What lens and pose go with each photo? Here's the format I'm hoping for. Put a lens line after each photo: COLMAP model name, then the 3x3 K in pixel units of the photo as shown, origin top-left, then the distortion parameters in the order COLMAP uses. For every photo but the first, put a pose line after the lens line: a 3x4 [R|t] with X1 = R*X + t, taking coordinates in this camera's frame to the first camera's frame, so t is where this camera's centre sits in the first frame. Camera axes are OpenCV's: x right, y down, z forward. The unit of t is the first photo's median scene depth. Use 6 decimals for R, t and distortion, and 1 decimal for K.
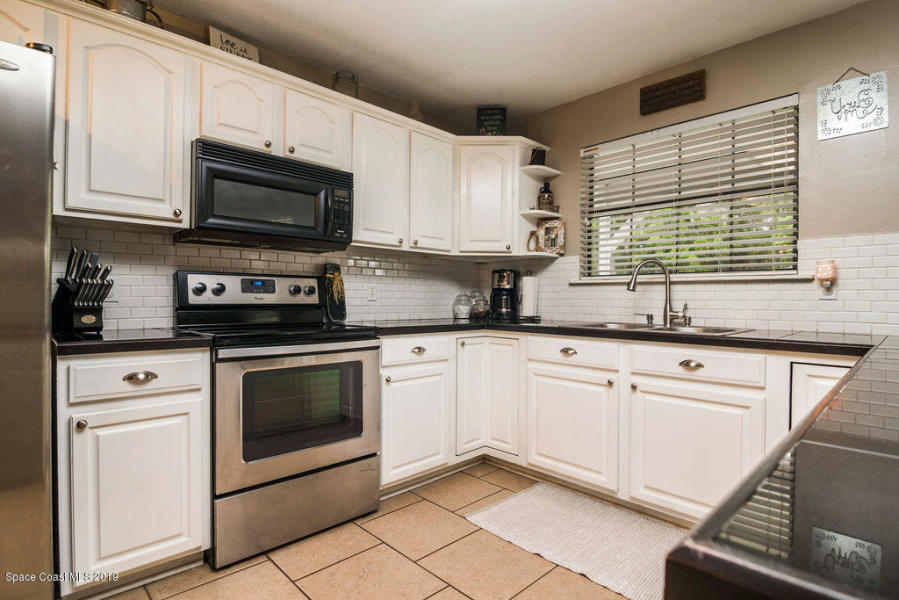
lens RADIAL K [[463.5, 0, 448.3], [0, 463.5, 298.5], [0, 0, 1]] dist [-0.015527, -0.002838]
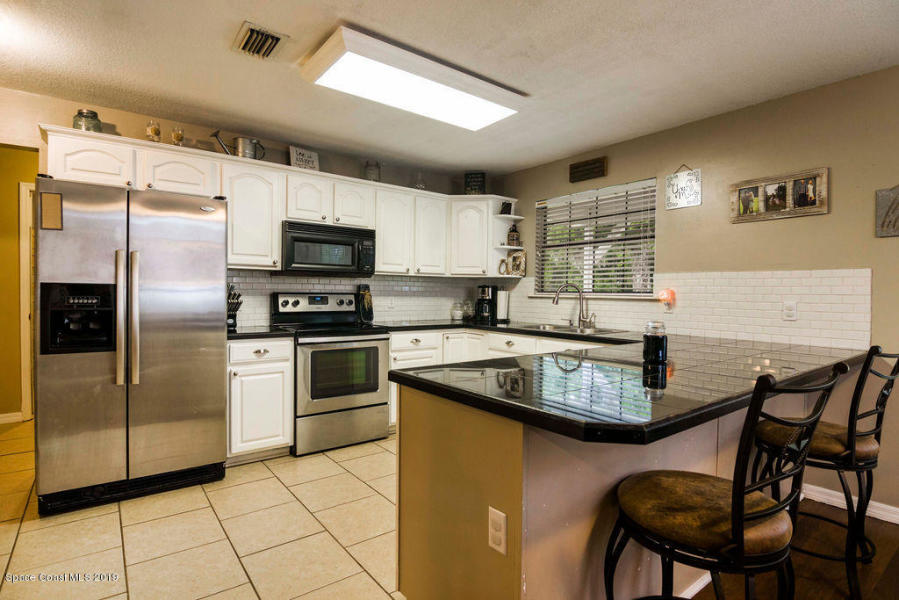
lens RADIAL K [[463.5, 0, 451.2], [0, 463.5, 300.6], [0, 0, 1]] dist [-0.015527, -0.002838]
pose [[0.994292, 0.005819, -0.106533, 0.221773], [-0.004092, 0.999857, 0.016426, -0.052966], [0.106613, -0.015896, 0.994173, -0.555153]]
